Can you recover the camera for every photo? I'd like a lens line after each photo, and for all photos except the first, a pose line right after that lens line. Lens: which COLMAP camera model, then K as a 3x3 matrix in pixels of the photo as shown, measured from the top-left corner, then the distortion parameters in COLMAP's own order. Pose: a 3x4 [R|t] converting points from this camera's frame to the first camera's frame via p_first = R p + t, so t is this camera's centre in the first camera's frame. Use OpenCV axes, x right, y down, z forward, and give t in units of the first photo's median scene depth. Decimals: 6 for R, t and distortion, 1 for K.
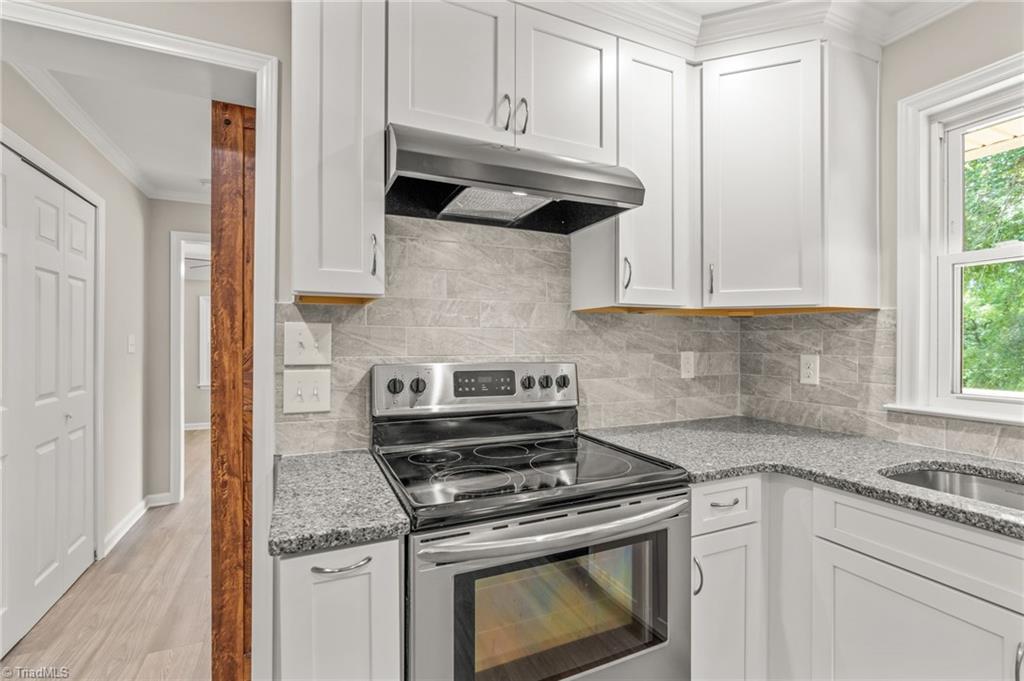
lens RADIAL K [[462.3, 0, 513.3], [0, 462.3, 340.4], [0, 0, 1]] dist [-0.002605, 0.000331]
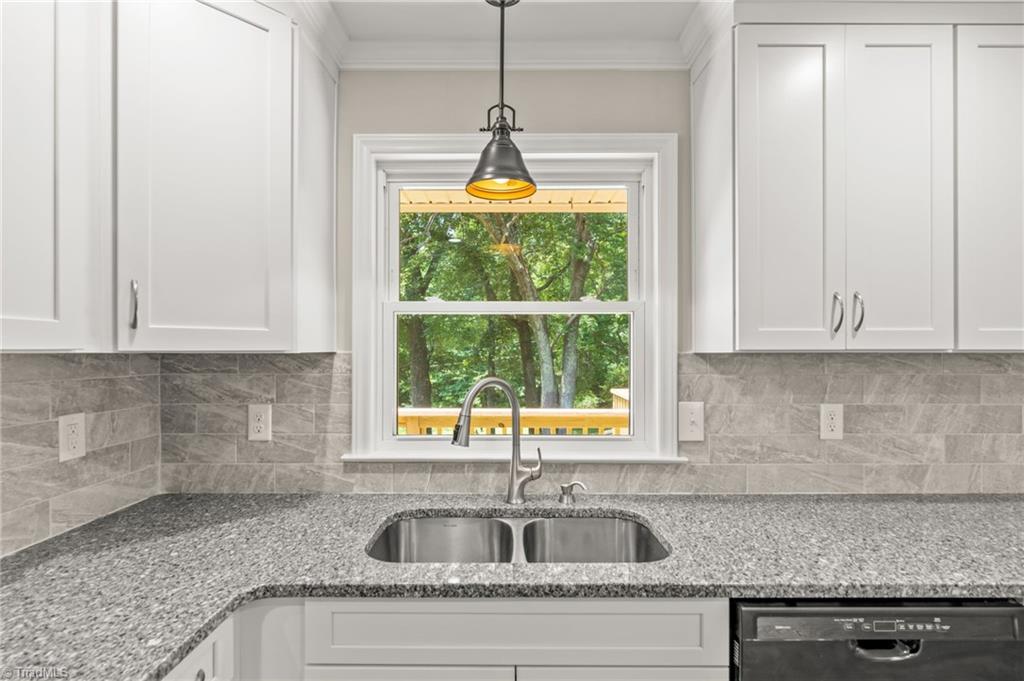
lens RADIAL K [[506.3, 0, 532.8], [0, 506.3, 358.9], [0, 0, 1]] dist [-0.013490, 0.004373]
pose [[0.410734, -0.005441, 0.911739, 0.034198], [-0.000801, 0.999980, 0.006328, -0.057572], [-0.911755, -0.003329, 0.410721, 0.213302]]
